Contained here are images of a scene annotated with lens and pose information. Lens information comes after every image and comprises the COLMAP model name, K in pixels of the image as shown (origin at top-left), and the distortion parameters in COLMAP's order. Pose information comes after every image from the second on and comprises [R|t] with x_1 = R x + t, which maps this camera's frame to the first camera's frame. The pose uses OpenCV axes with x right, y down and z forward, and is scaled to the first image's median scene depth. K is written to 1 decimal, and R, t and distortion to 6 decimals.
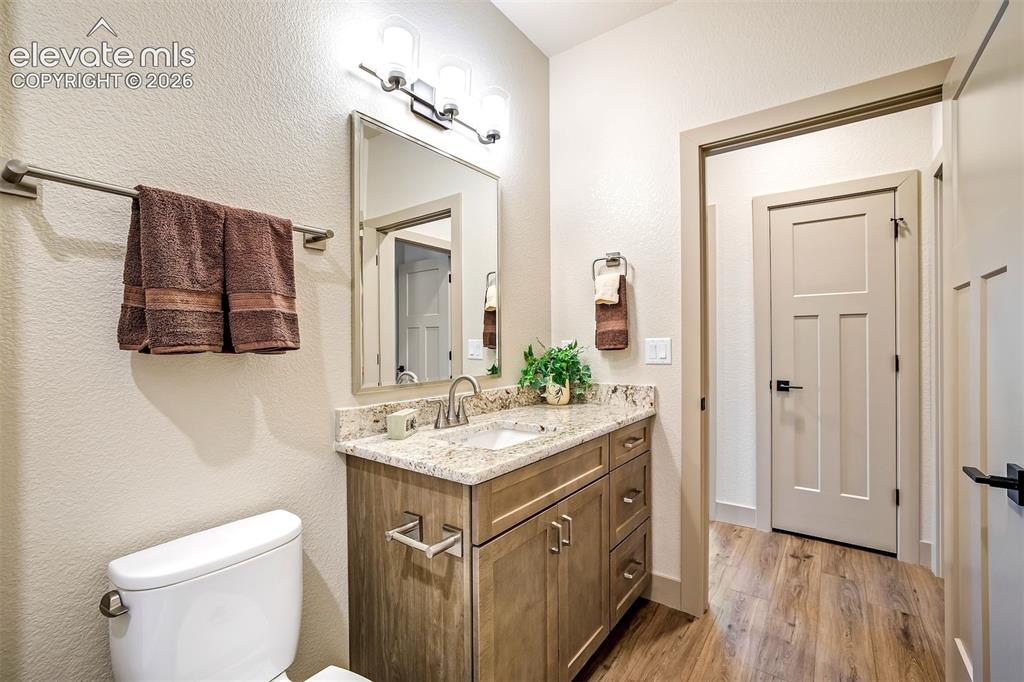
lens RADIAL K [[441.6, 0, 512.0], [0, 441.6, 341.0], [0, 0, 1]] dist [-0.000118, -0.000018]
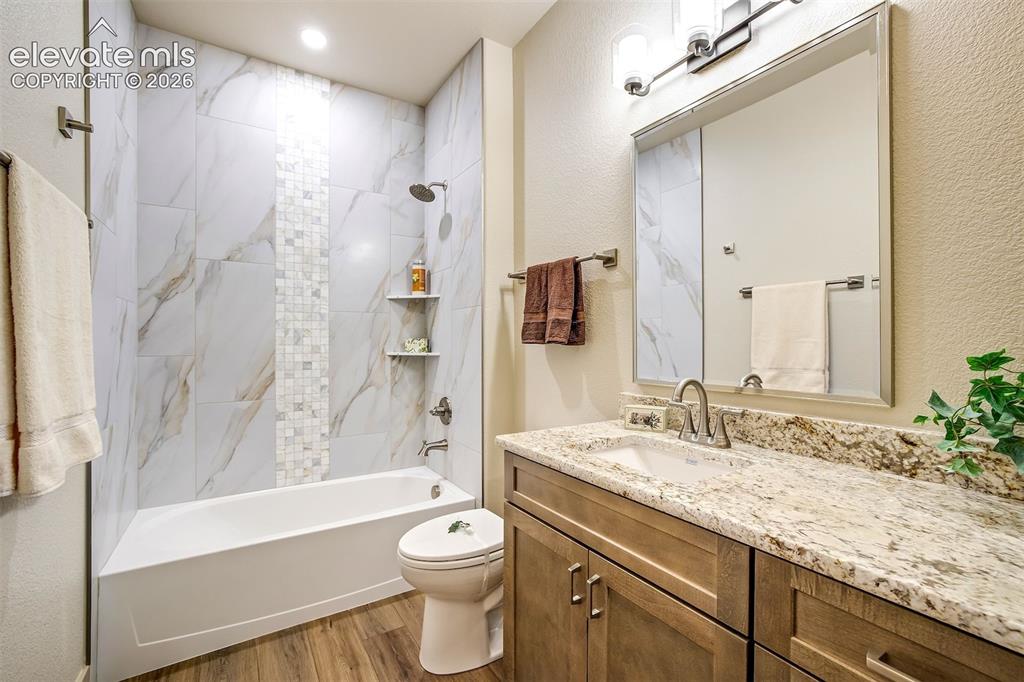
lens RADIAL K [[441.6, 0, 512.0], [0, 441.6, 341.0], [0, 0, 1]] dist [-0.000118, -0.000018]
pose [[-0.363596, 0.000462, -0.931557, 0.694410], [0.004814, 0.999987, -0.001383, 0.010916], [0.931544, -0.004988, -0.363593, 0.940891]]
